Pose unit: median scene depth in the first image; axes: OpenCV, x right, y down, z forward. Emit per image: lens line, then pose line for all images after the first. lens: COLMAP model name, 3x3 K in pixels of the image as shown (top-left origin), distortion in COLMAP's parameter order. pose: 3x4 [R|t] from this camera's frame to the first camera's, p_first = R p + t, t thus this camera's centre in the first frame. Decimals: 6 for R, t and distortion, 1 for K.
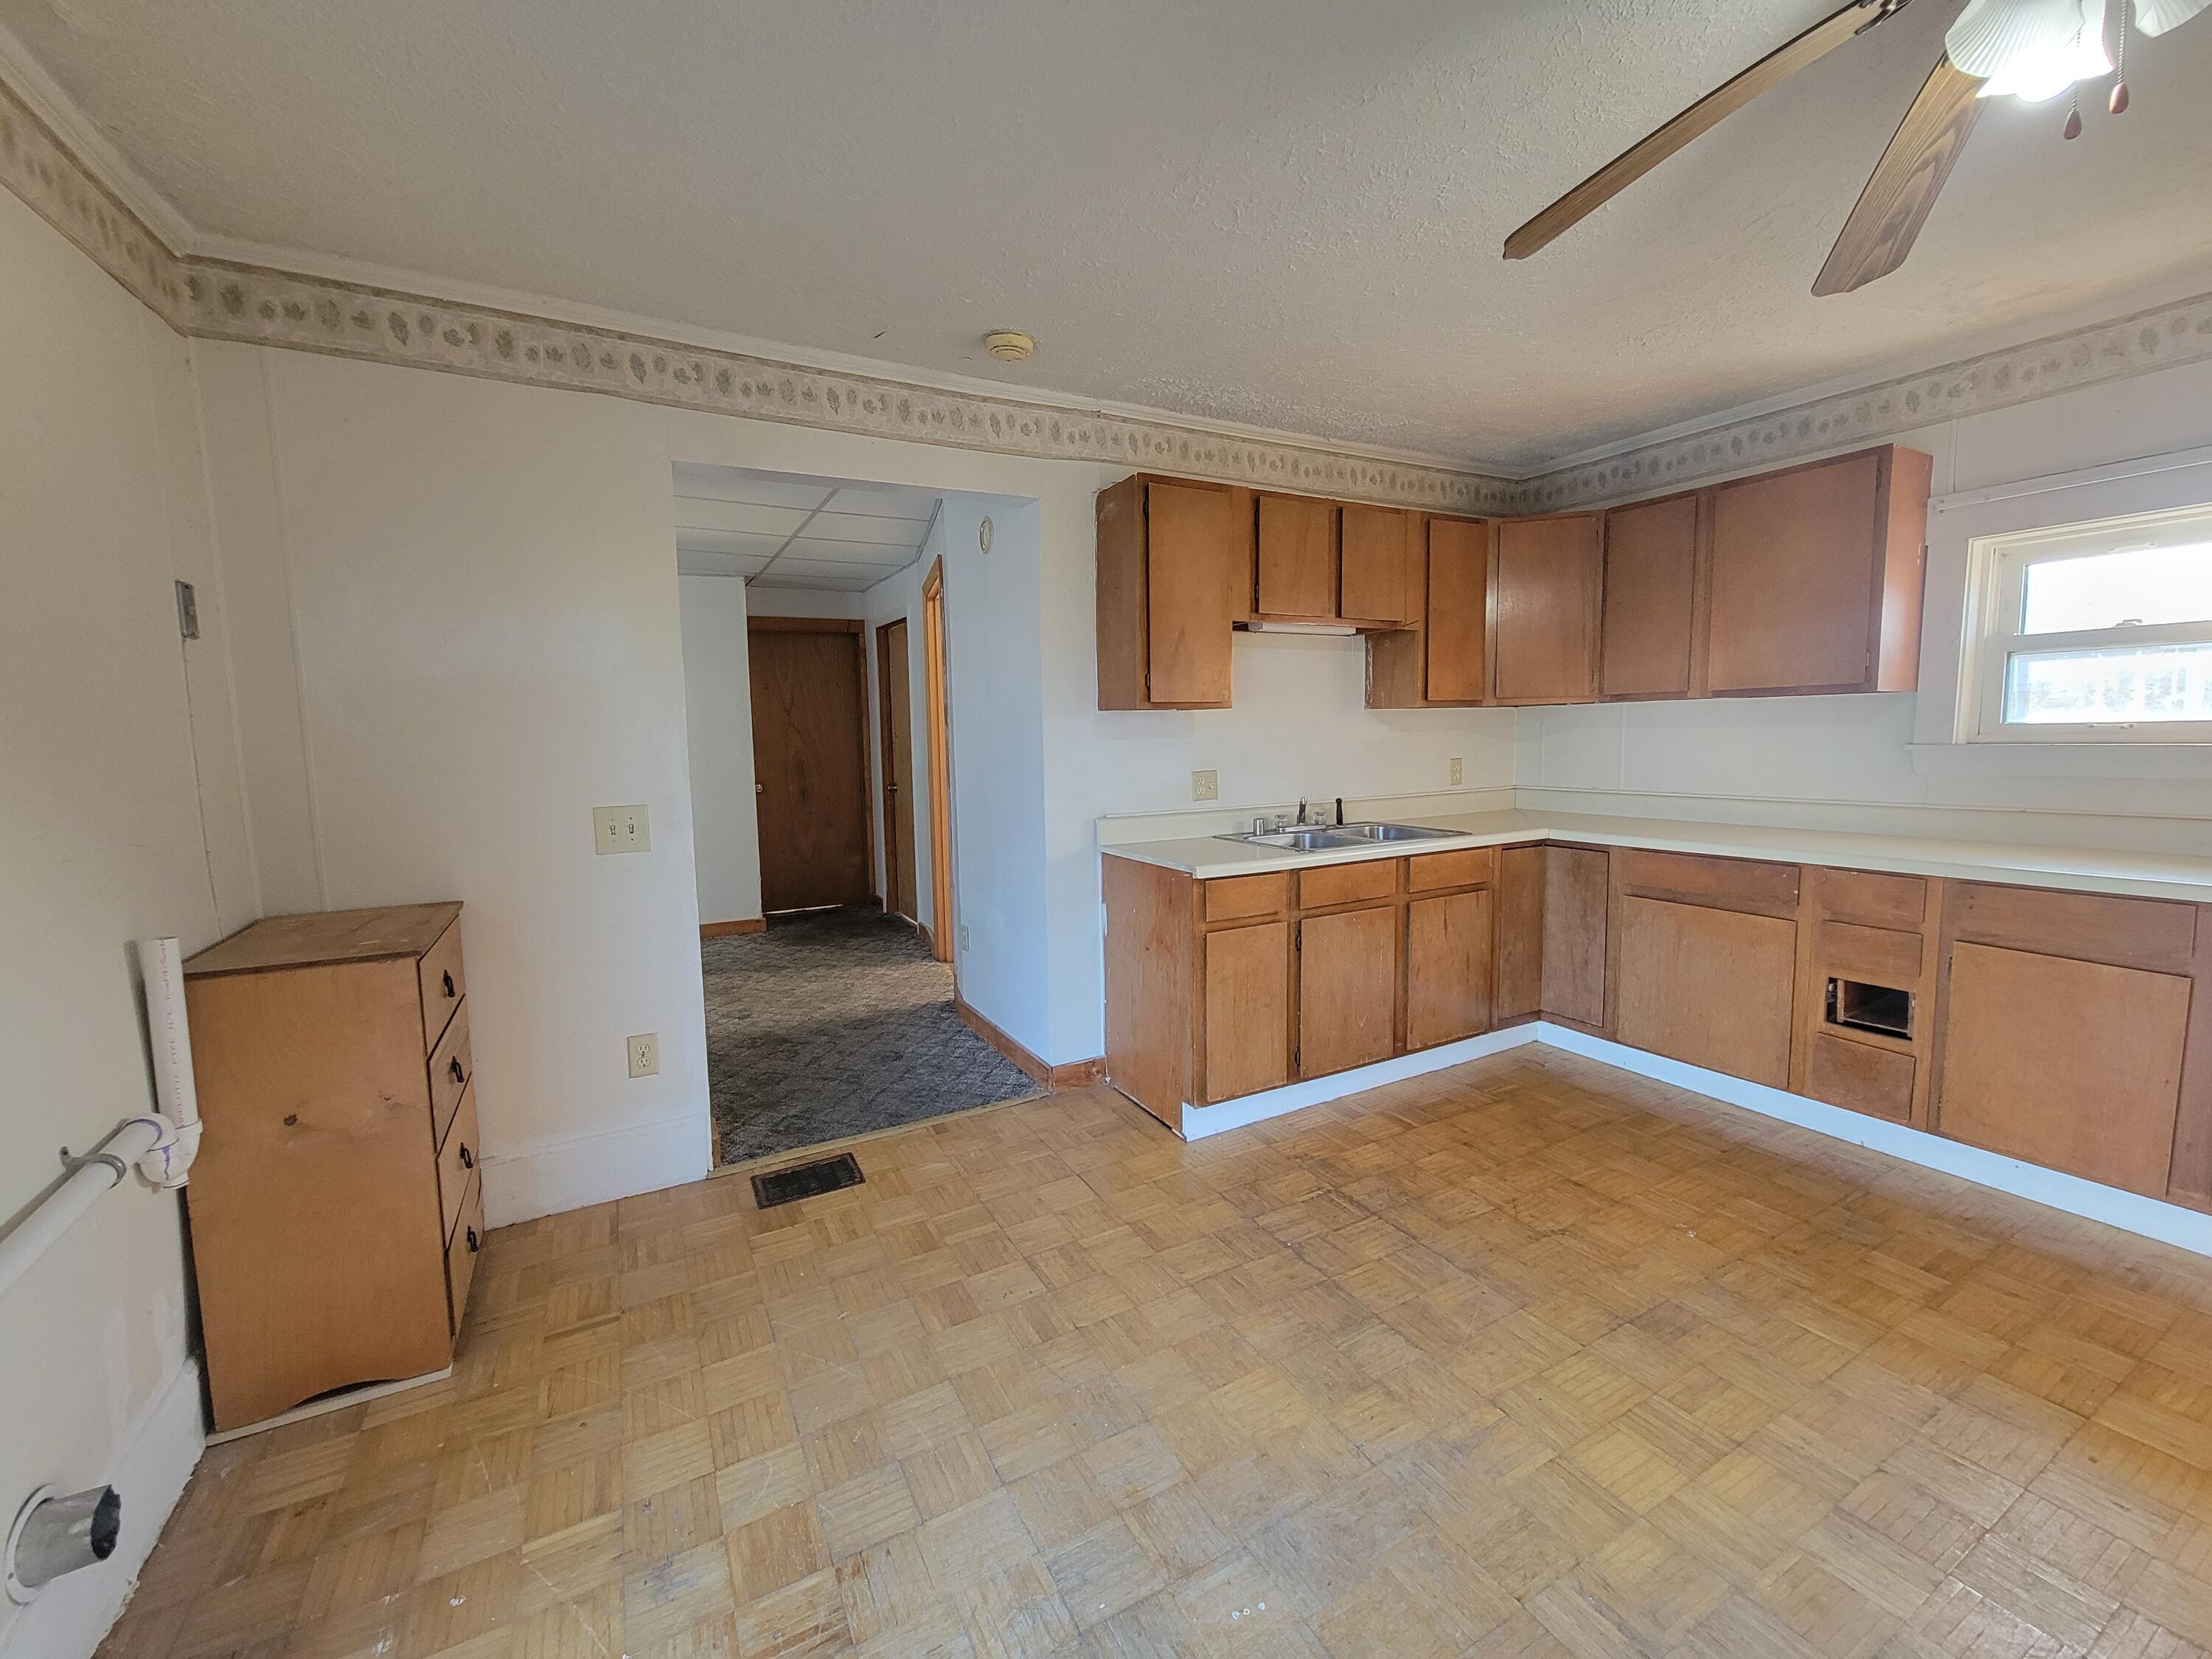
lens RADIAL K [[899.3, 0, 1102.4], [0, 899.3, 820.0], [0, 0, 1]] dist [0.002945, -0.002966]
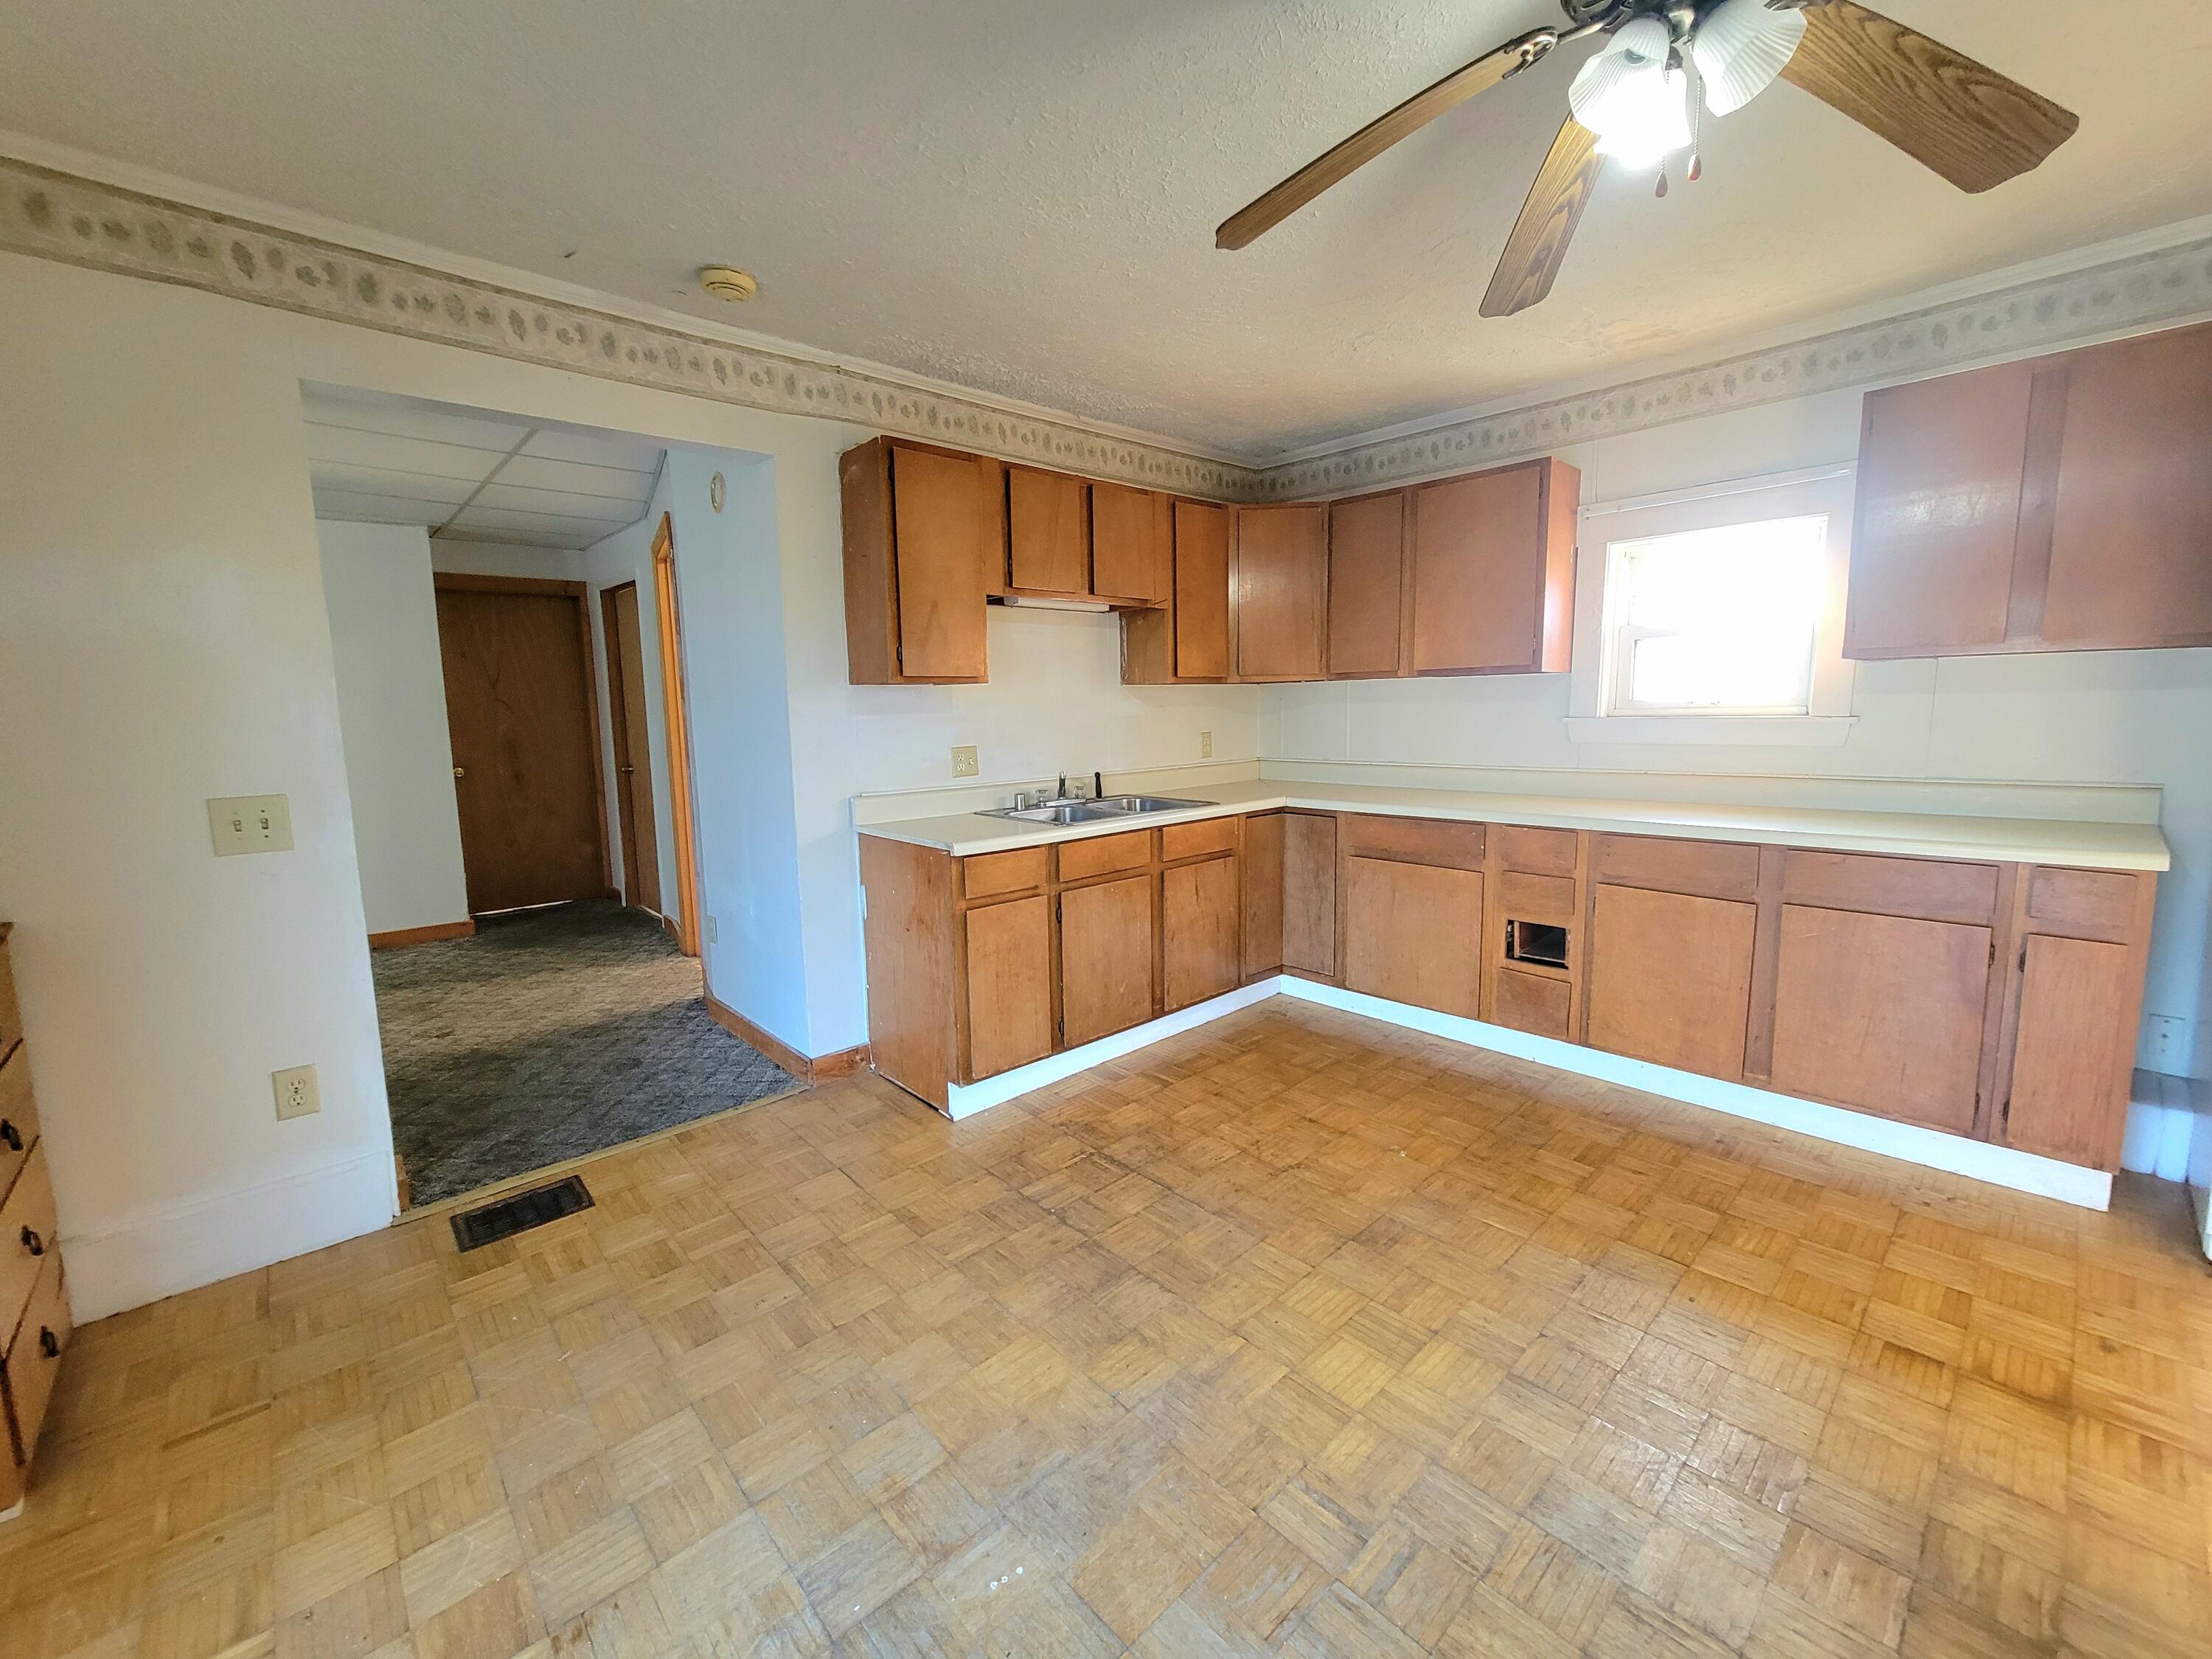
lens RADIAL K [[899.3, 0, 1102.0], [0, 899.3, 820.1], [0, 0, 1]] dist [0.002945, -0.002966]
pose [[0.969821, -0.030247, 0.241934, 0.023852], [0.023737, 0.999275, 0.029780, -0.000008], [-0.242659, -0.023138, 0.969836, 0.006485]]
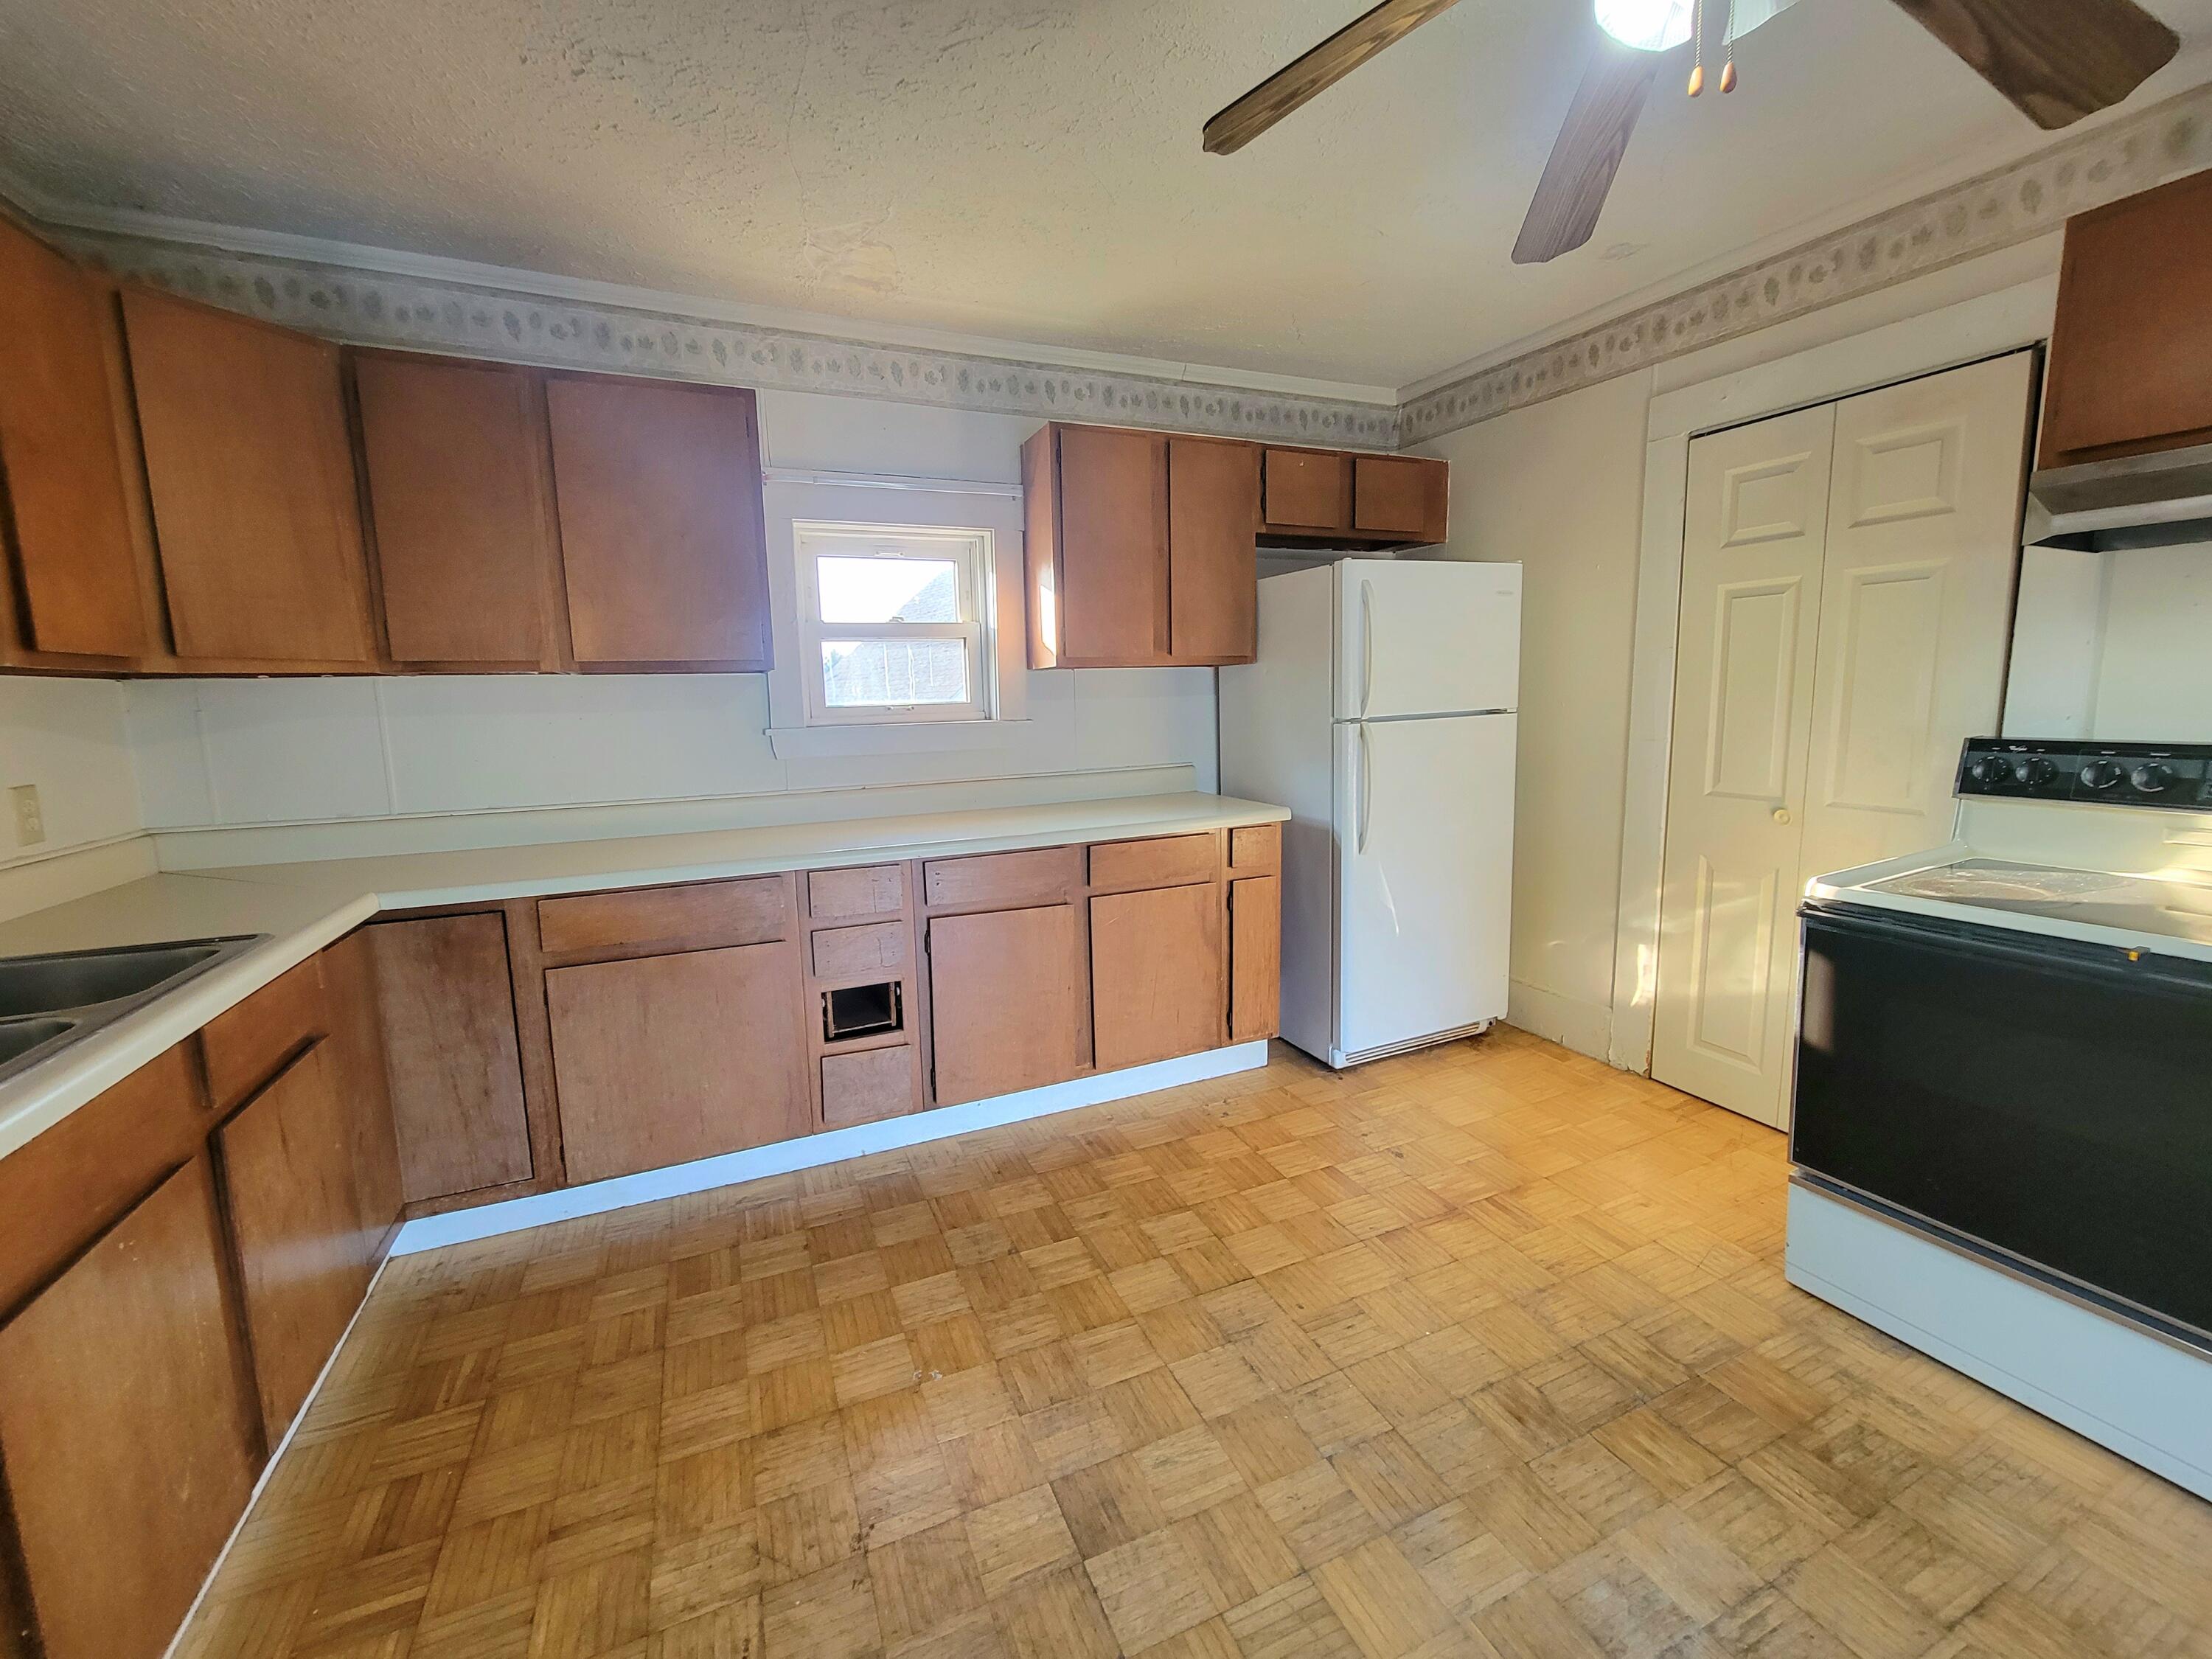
lens RADIAL K [[899.3, 0, 1101.9], [0, 899.3, 820.3], [0, 0, 1]] dist [0.002945, -0.002966]
pose [[0.083917, -0.118742, 0.989373, -0.022635], [0.116916, 0.987190, 0.108564, -0.054909], [-0.989590, 0.106564, 0.096725, 0.611394]]
